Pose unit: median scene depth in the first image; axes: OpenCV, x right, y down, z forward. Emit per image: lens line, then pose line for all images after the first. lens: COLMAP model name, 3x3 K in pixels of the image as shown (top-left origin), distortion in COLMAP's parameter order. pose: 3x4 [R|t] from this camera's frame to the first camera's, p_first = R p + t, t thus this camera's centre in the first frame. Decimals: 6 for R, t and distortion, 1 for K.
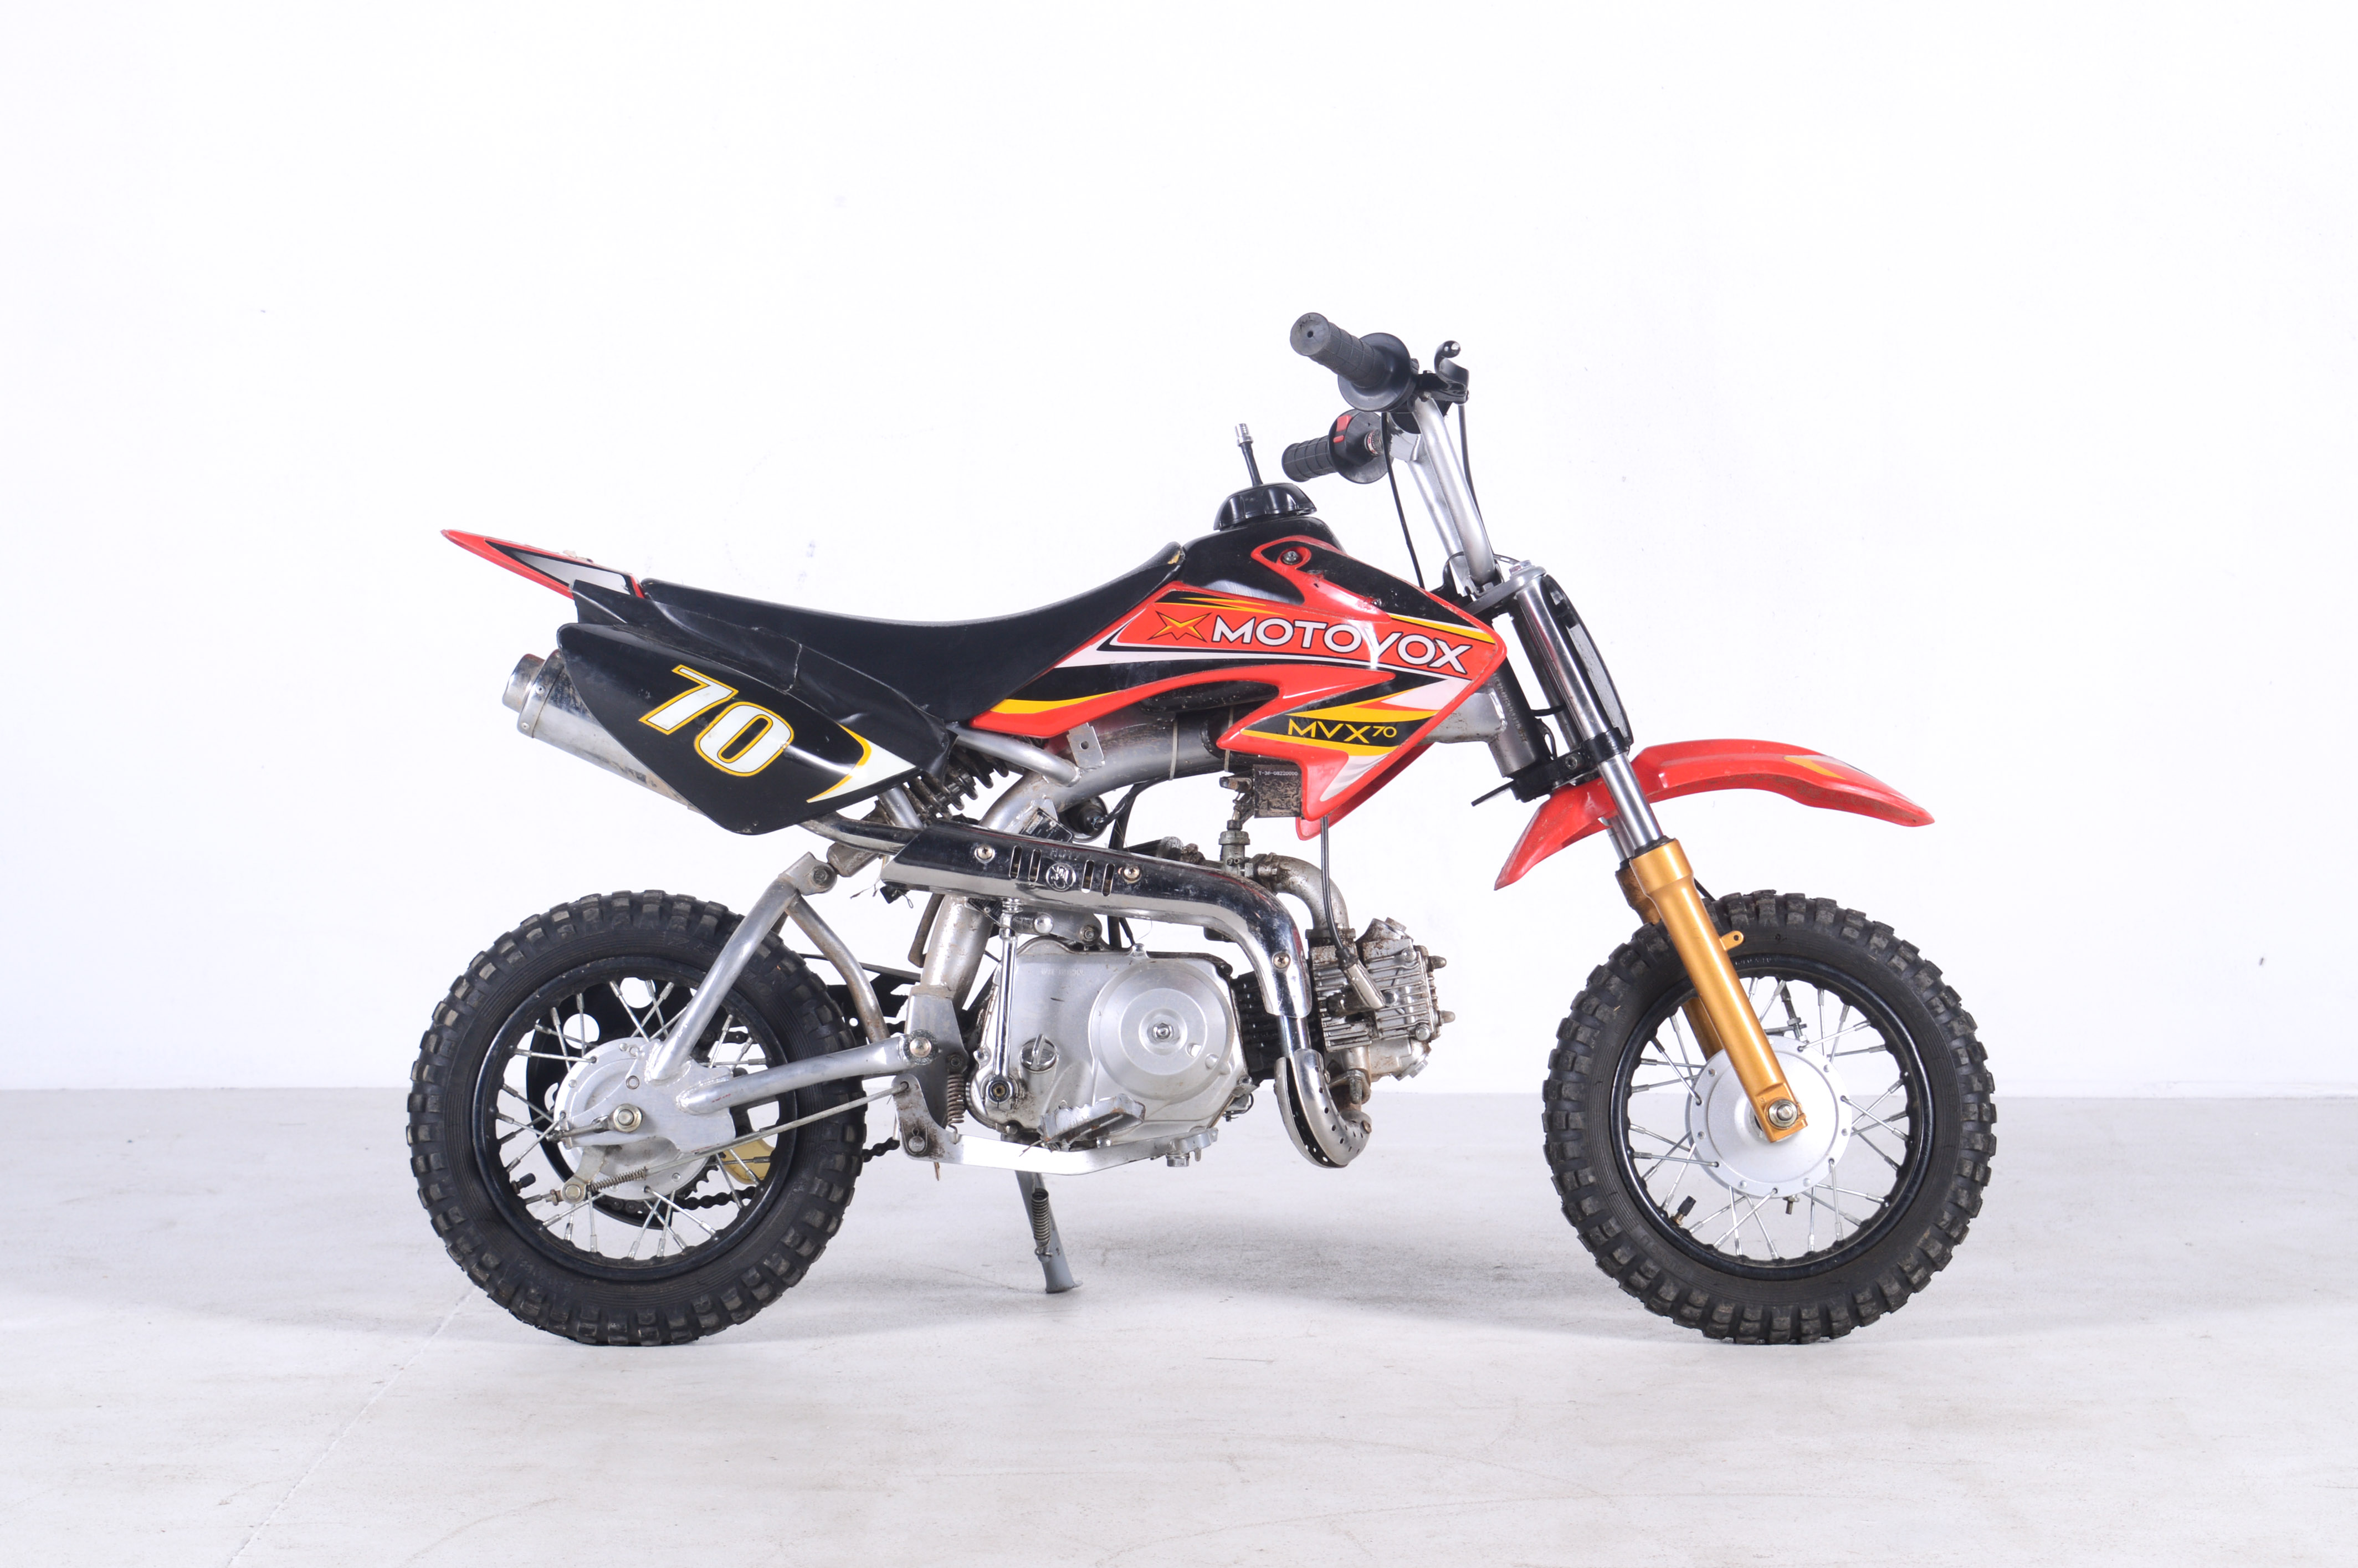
lens RADIAL K [[5342.1, 0, 1179.0], [0, 5342.1, 784.0], [0, 0, 1]] dist [0.069743, 0.142282]
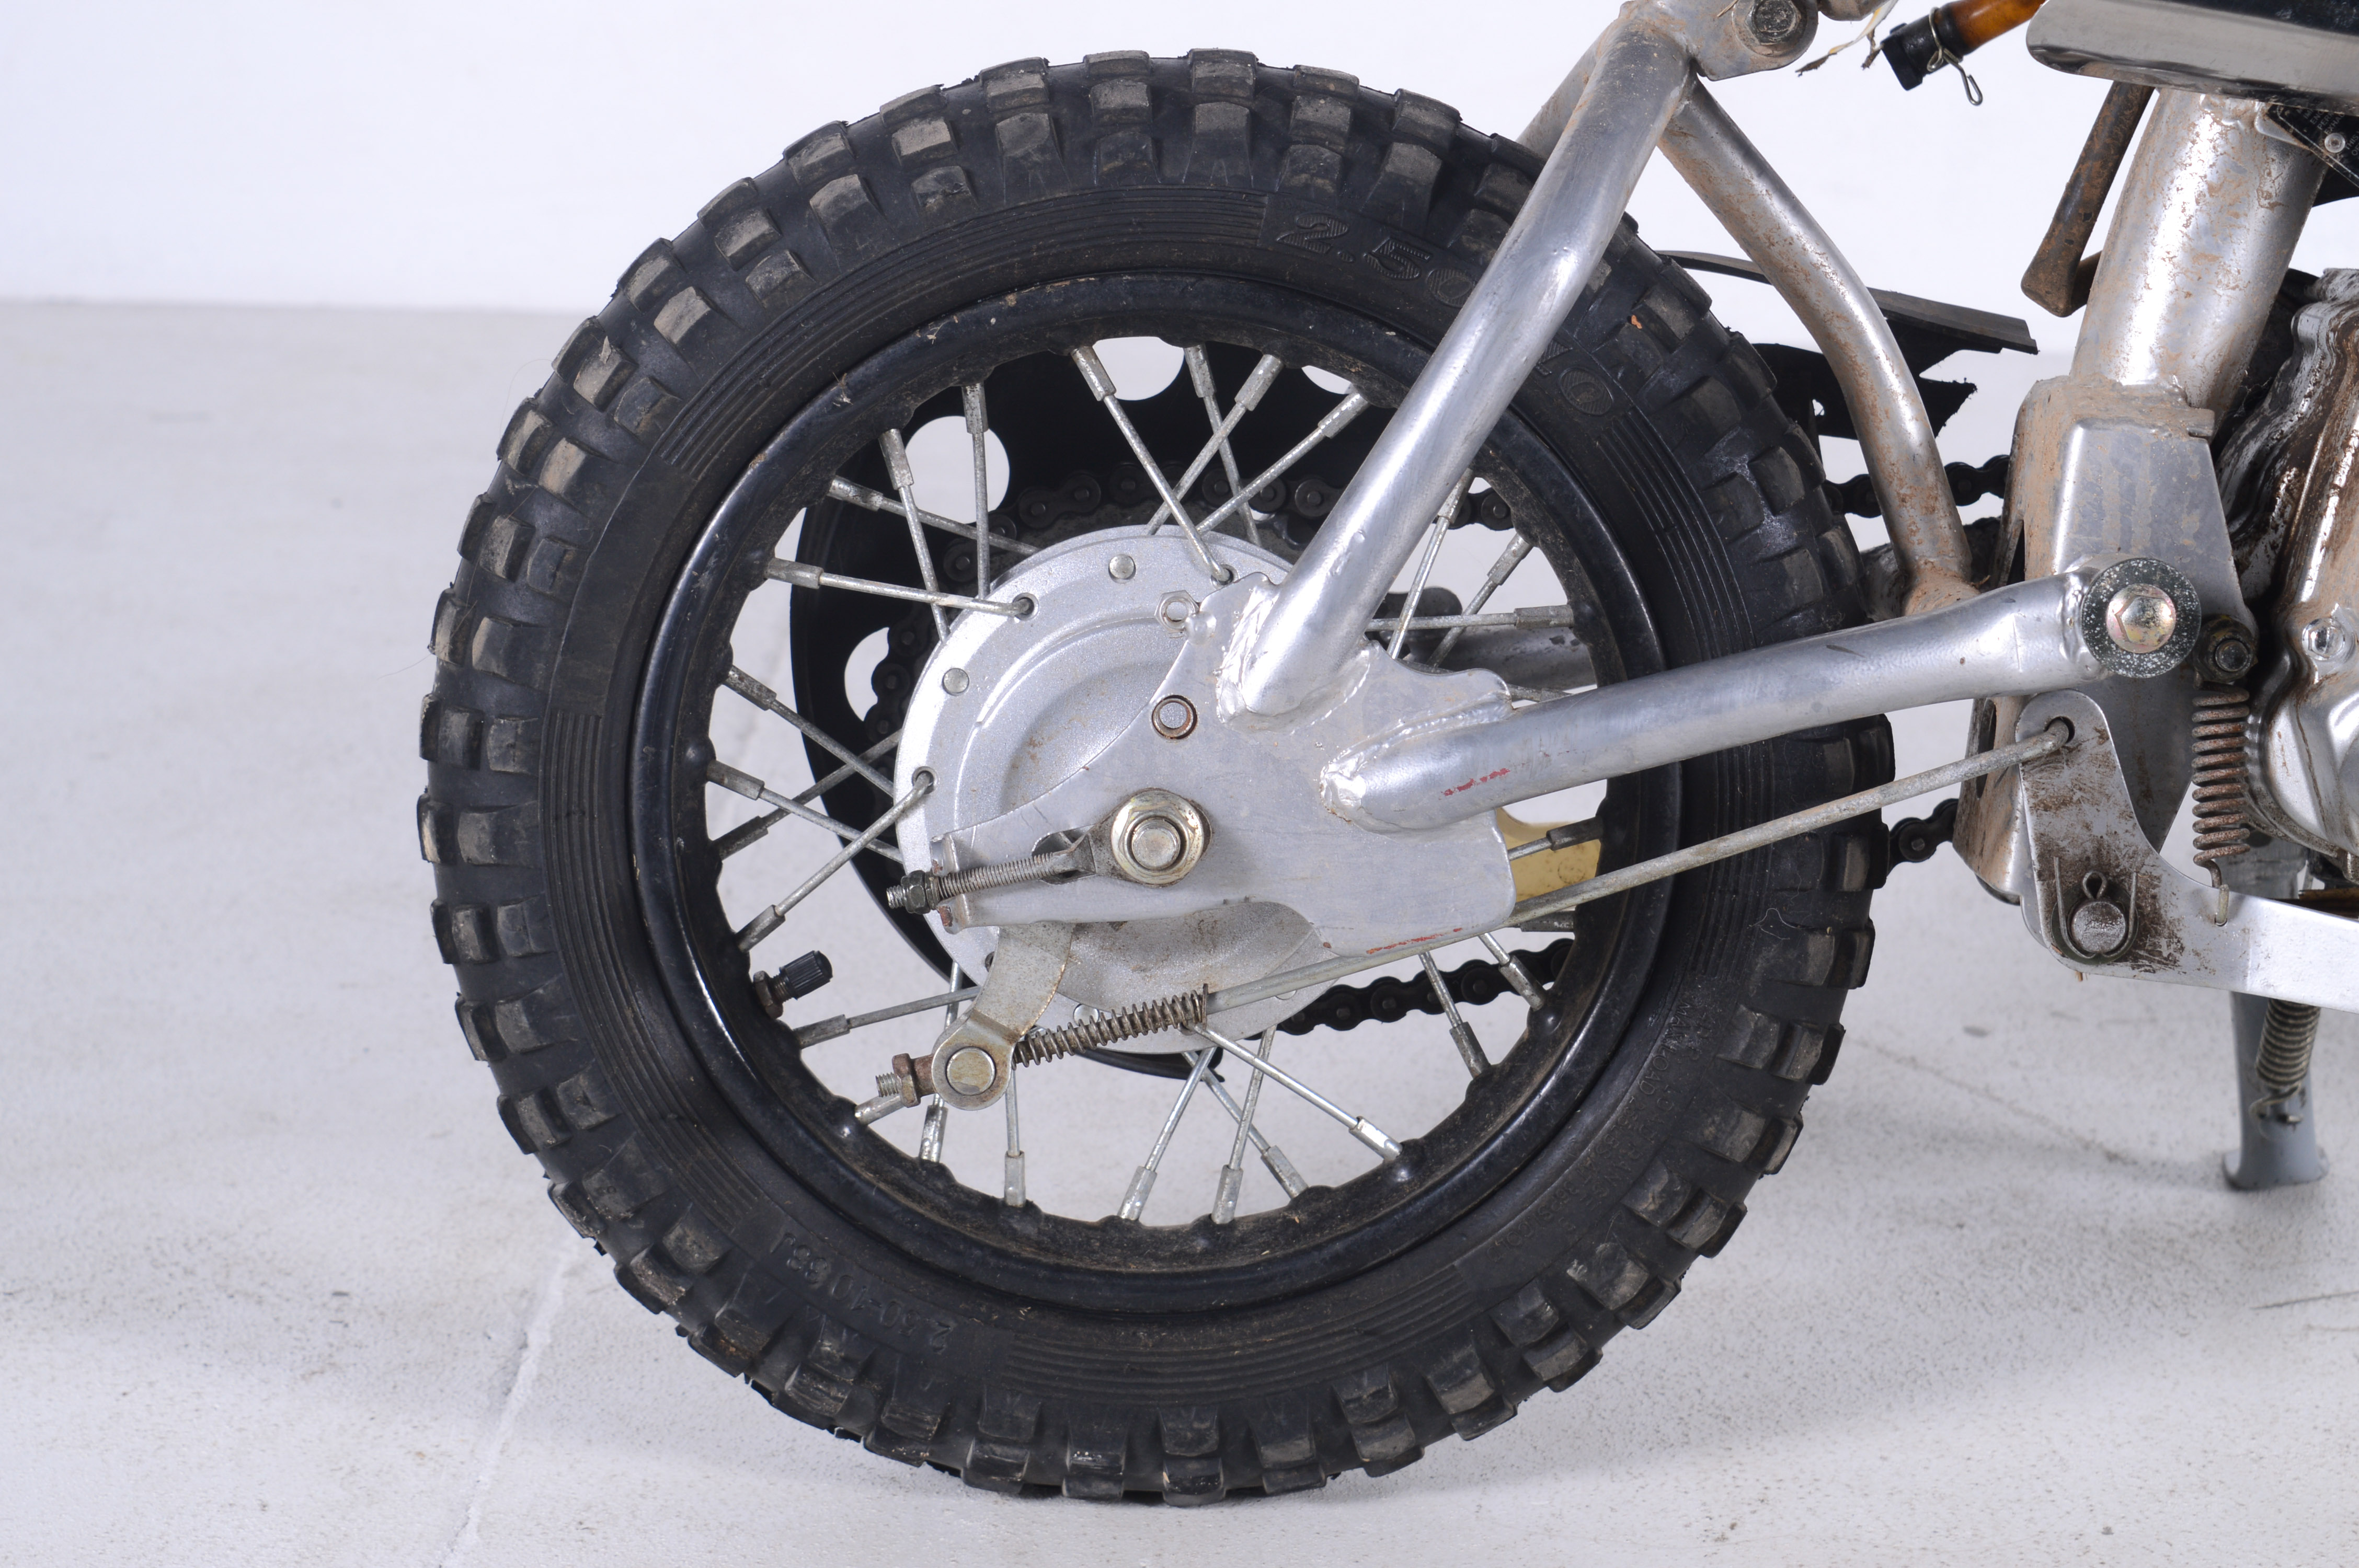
lens RADIAL K [[5343.5, 0, 1179.5], [0, 5343.5, 784.0], [0, 0, 1]] dist [0.069743, 0.142282]
pose [[0.999775, 0.021168, -0.001062, -0.099806], [-0.020544, 0.980157, 0.197154, 0.000662], [0.005215, -0.197088, 0.980372, 0.694913]]
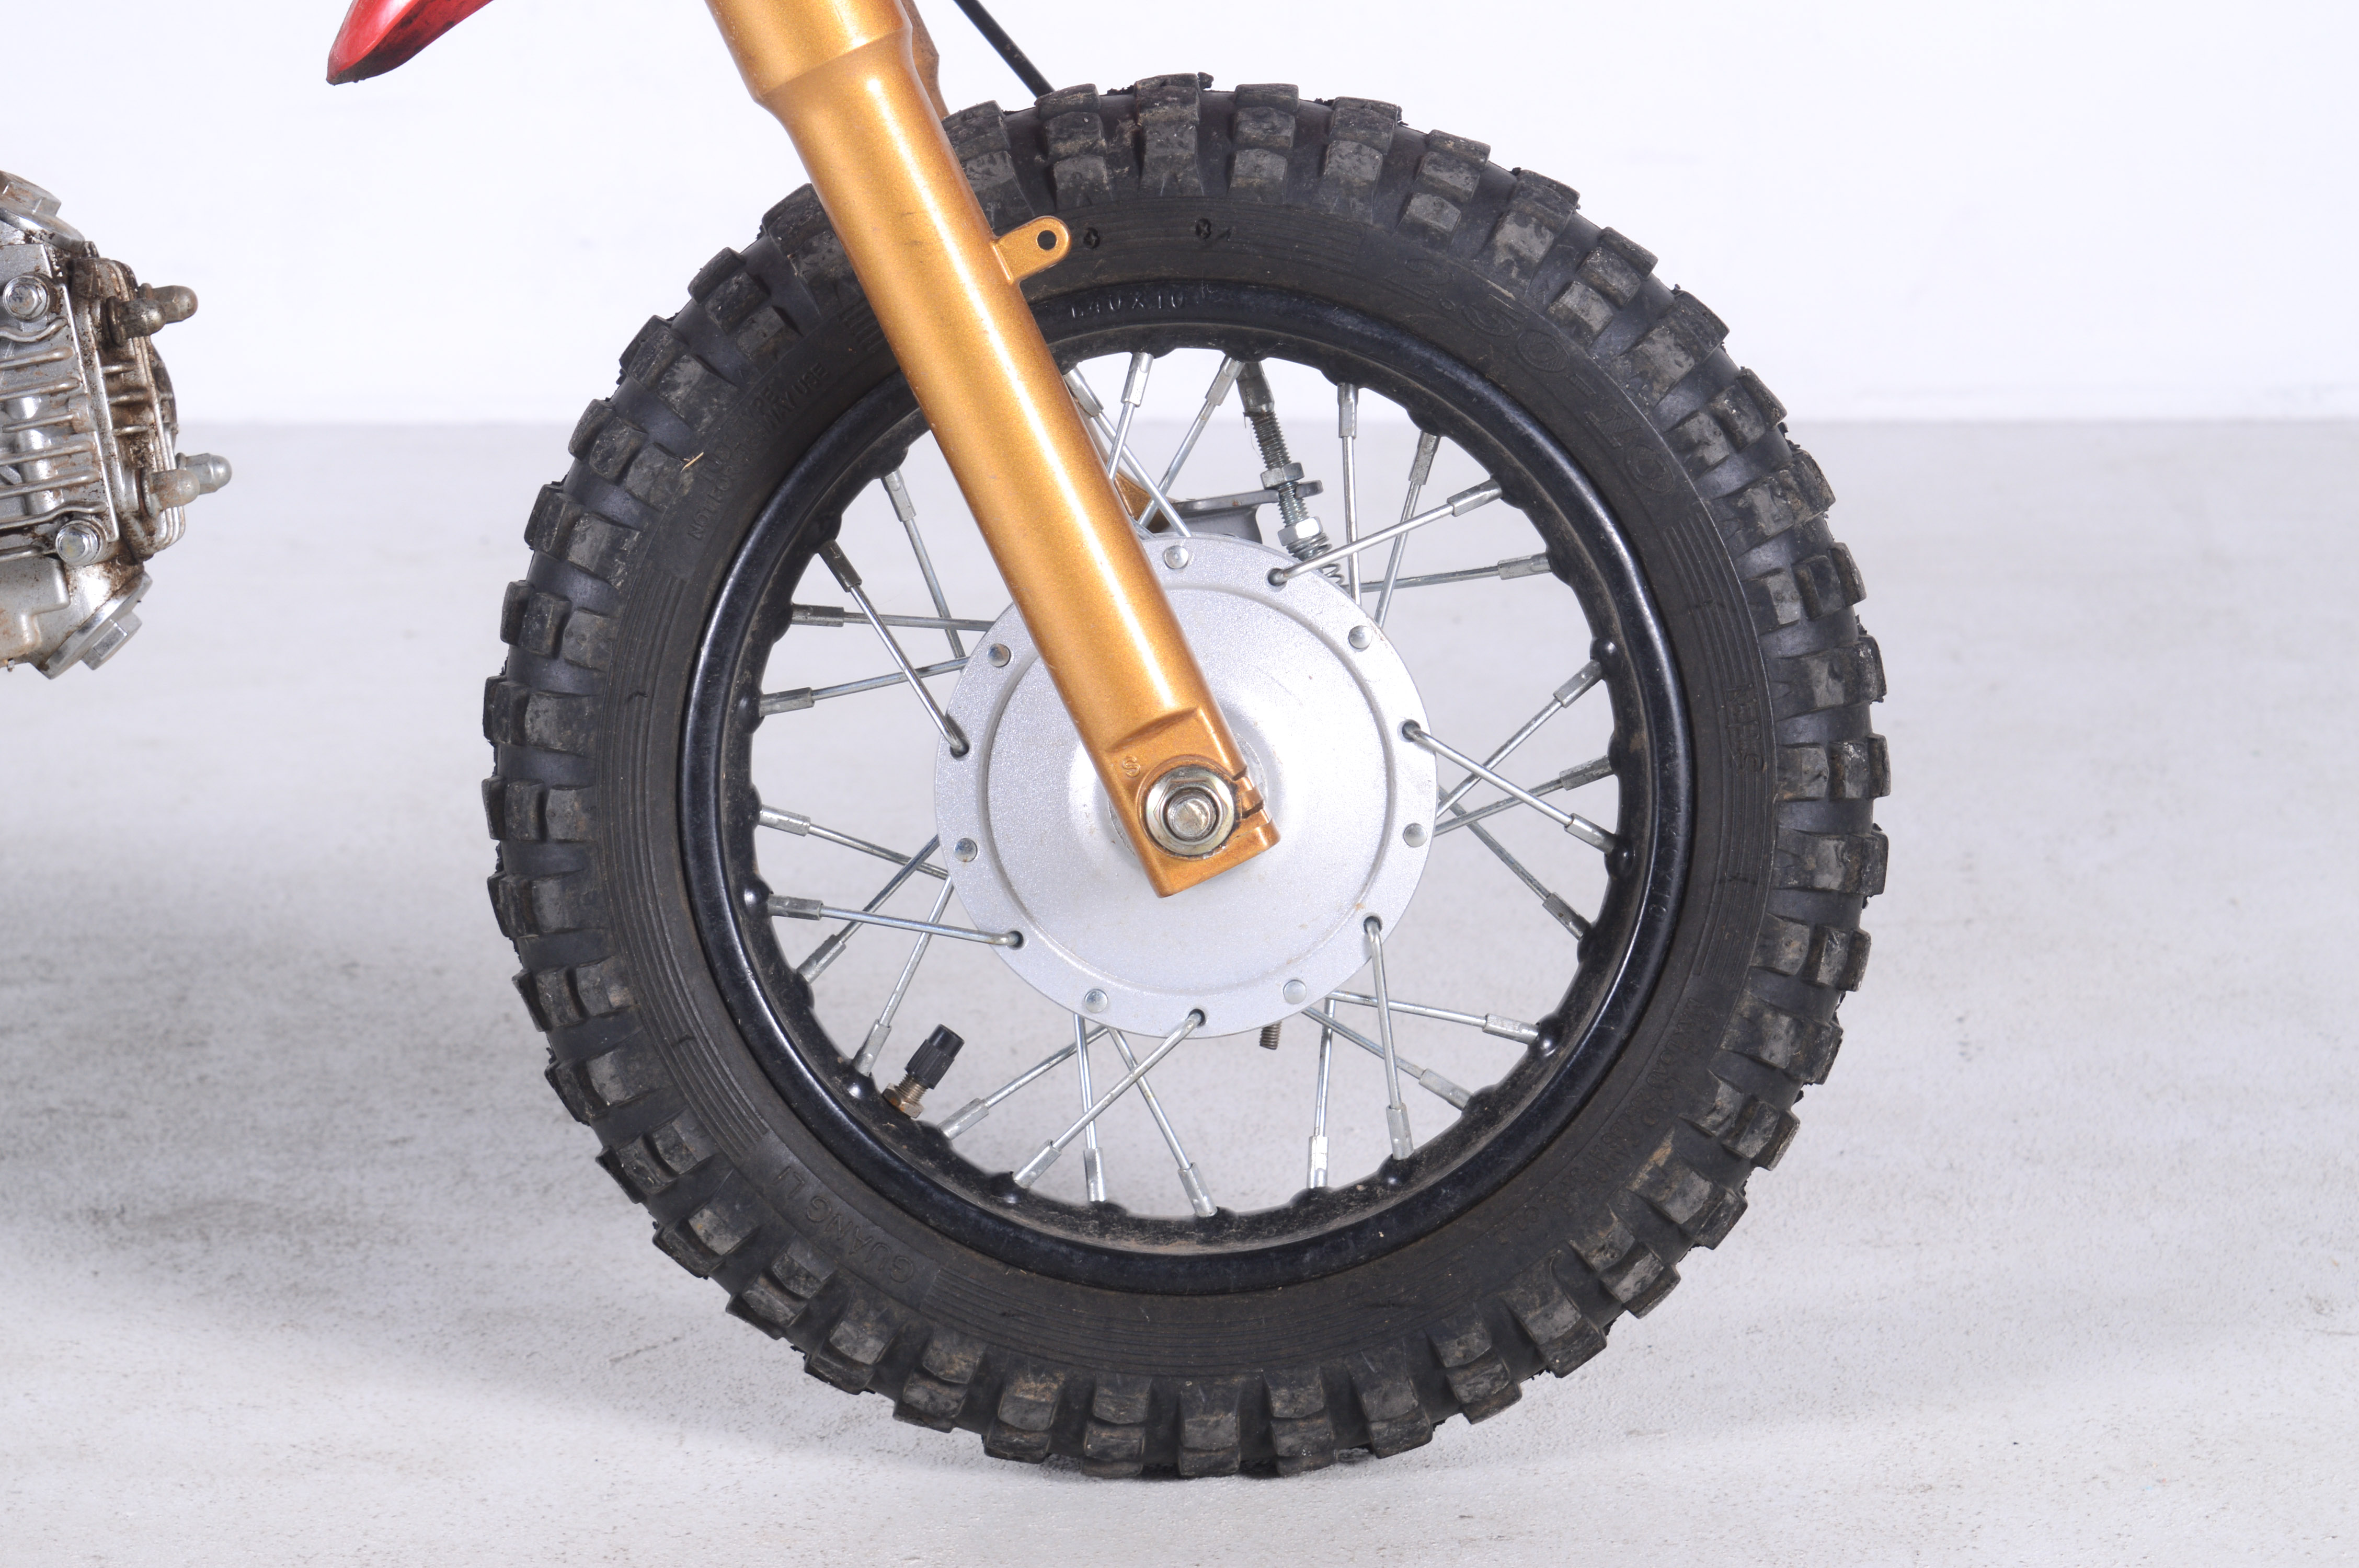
lens RADIAL K [[5343.5, 0, 1179.5], [0, 5343.5, 784.0], [0, 0, 1]] dist [0.069743, 0.142282]
pose [[0.999926, -0.008694, -0.008489, 0.113085], [0.010031, 0.984893, 0.172875, 0.006374], [0.006858, -0.172948, 0.984907, 0.683891]]
